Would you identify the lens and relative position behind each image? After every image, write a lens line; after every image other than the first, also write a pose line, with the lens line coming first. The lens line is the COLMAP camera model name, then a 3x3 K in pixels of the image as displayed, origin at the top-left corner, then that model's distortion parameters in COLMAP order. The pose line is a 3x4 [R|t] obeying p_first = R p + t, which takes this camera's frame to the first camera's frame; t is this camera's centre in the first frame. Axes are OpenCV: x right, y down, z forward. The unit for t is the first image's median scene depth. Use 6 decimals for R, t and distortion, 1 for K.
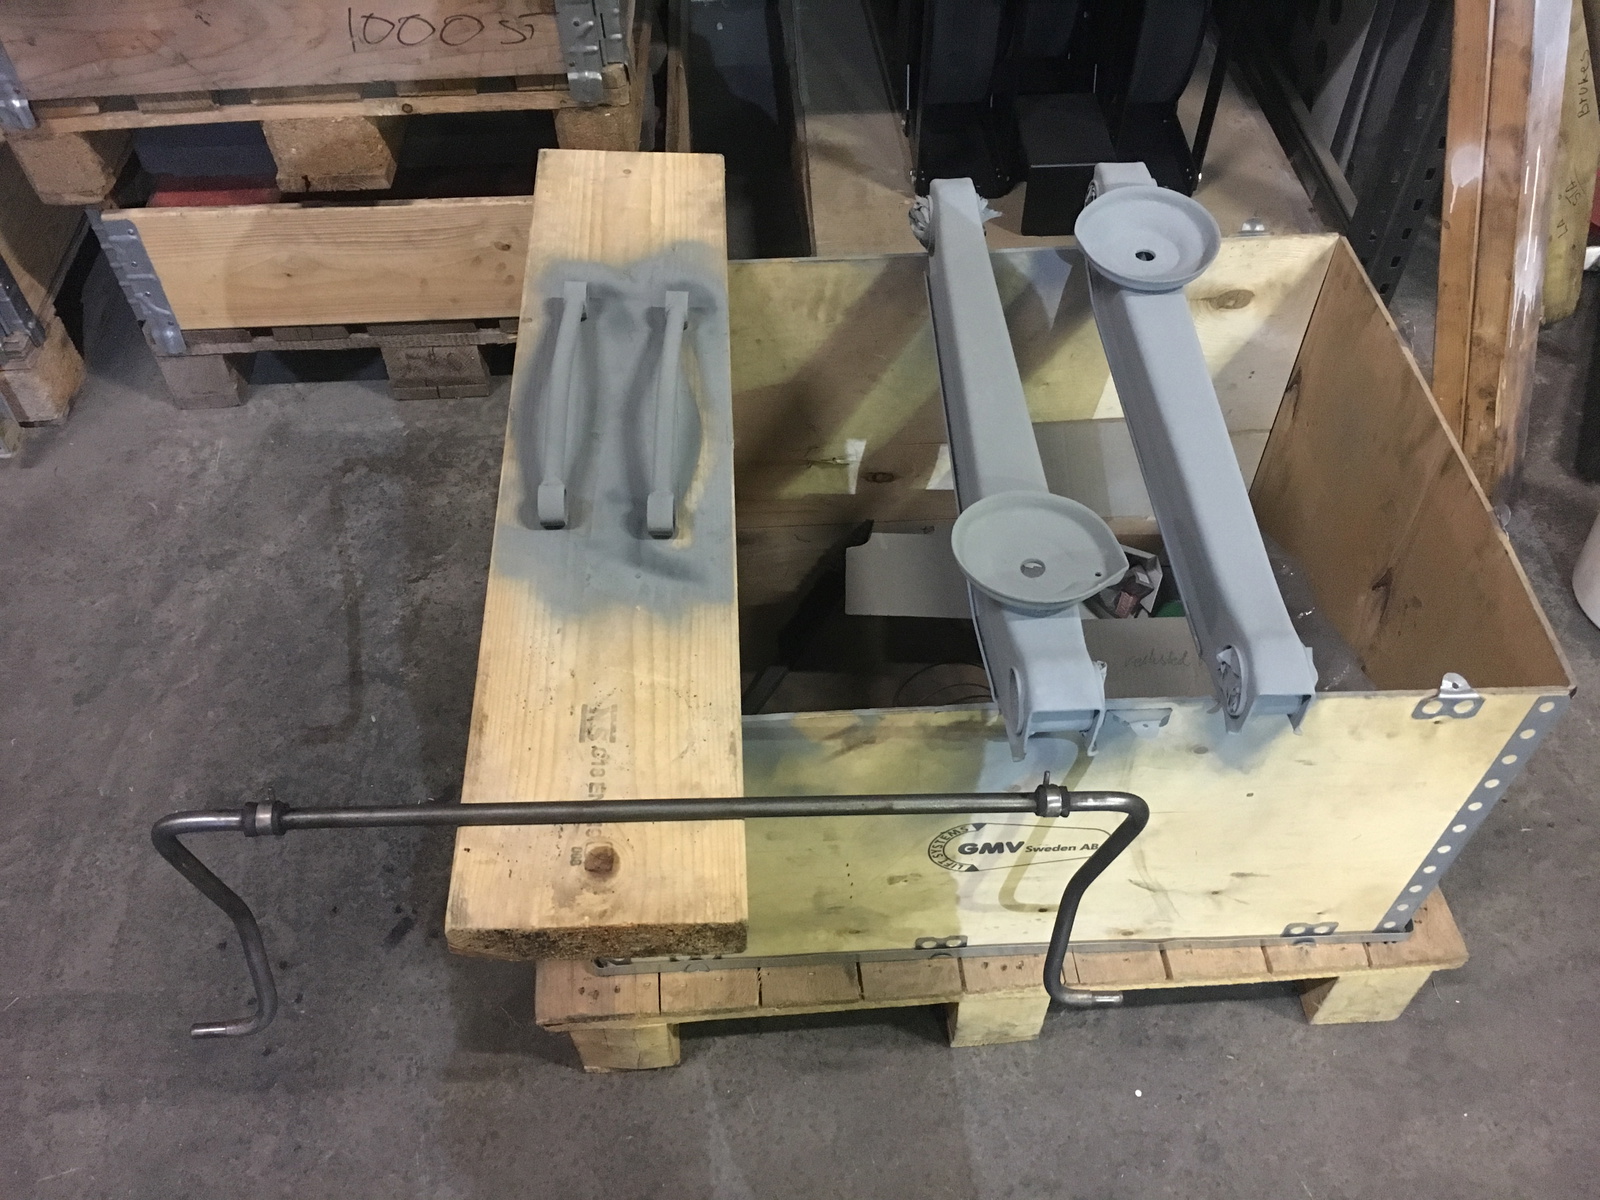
lens RADIAL K [[1355.5, 0, 798.8], [0, 1355.5, 605.4], [0, 0, 1]] dist [0.055888, -0.074339]
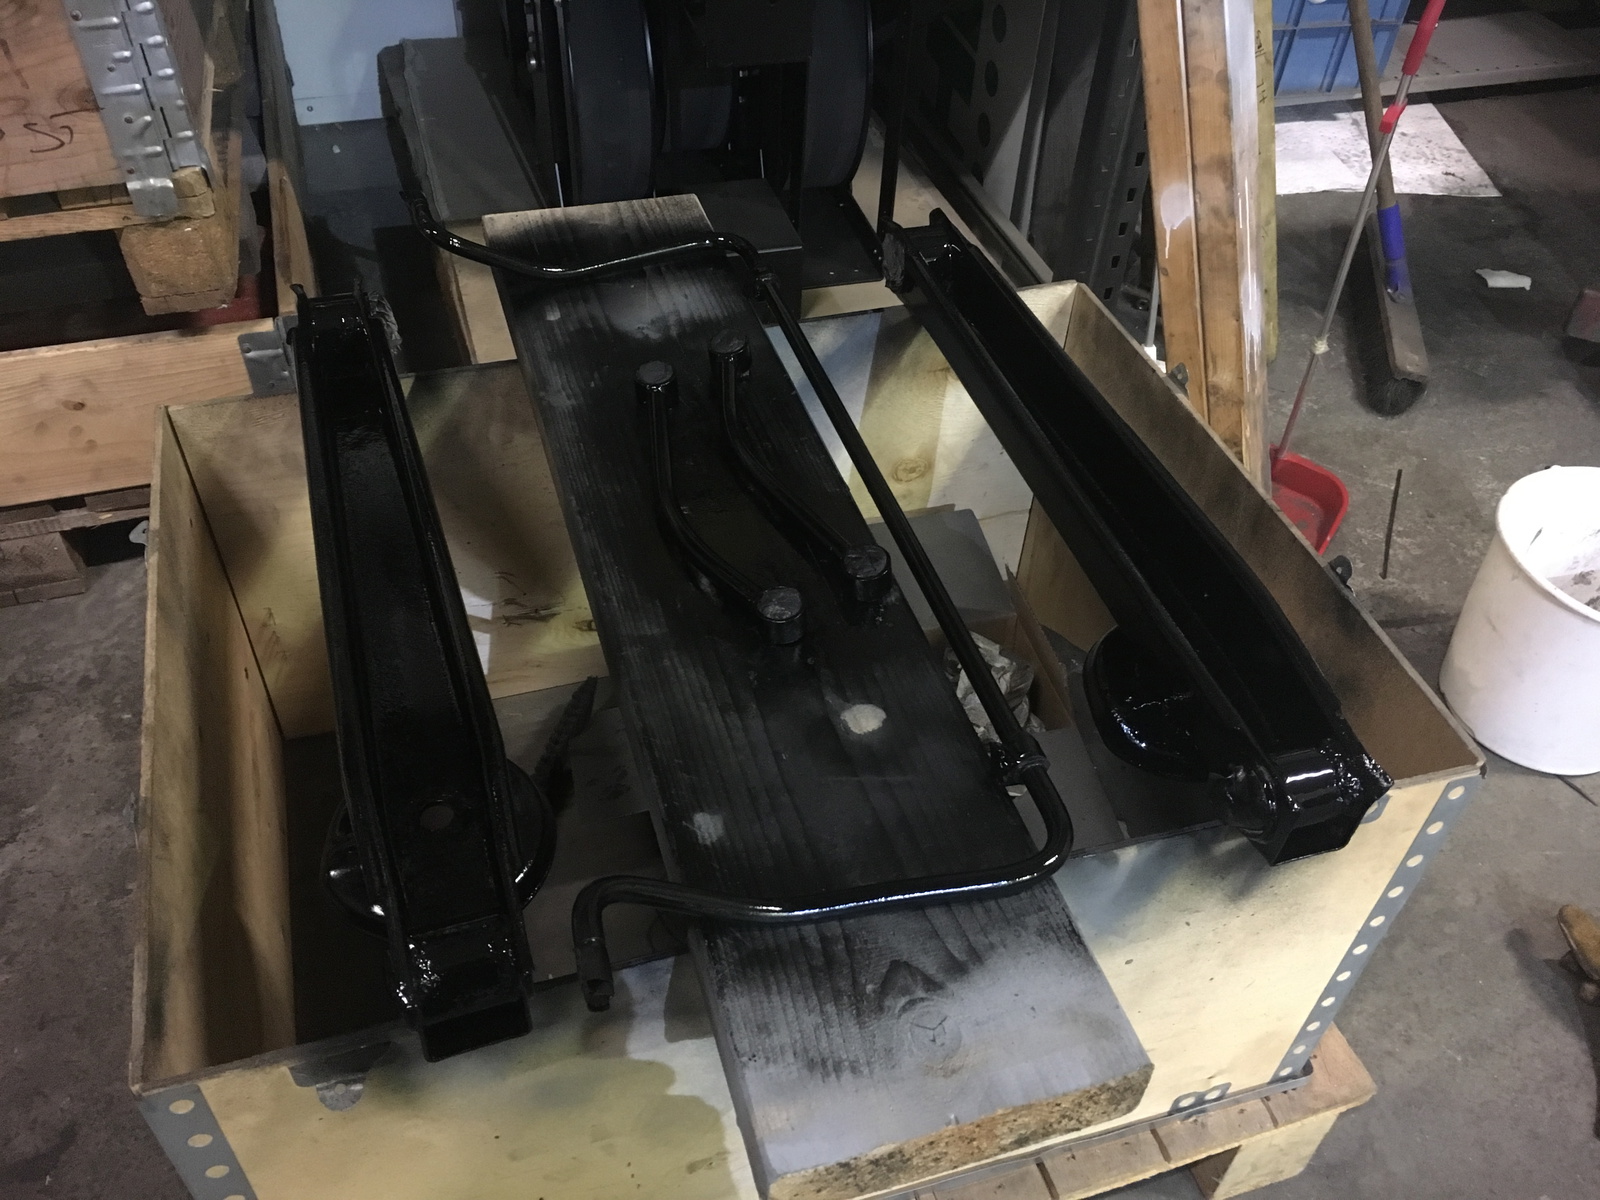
lens RADIAL K [[1355.5, 0, 807.1], [0, 1355.5, 599.3], [0, 0, 1]] dist [0.055888, -0.074339]
pose [[0.966256, -0.139303, 0.216665, 0.007394], [0.159994, 0.983789, -0.081005, -0.022278], [-0.201869, 0.112937, 0.972879, 0.171234]]
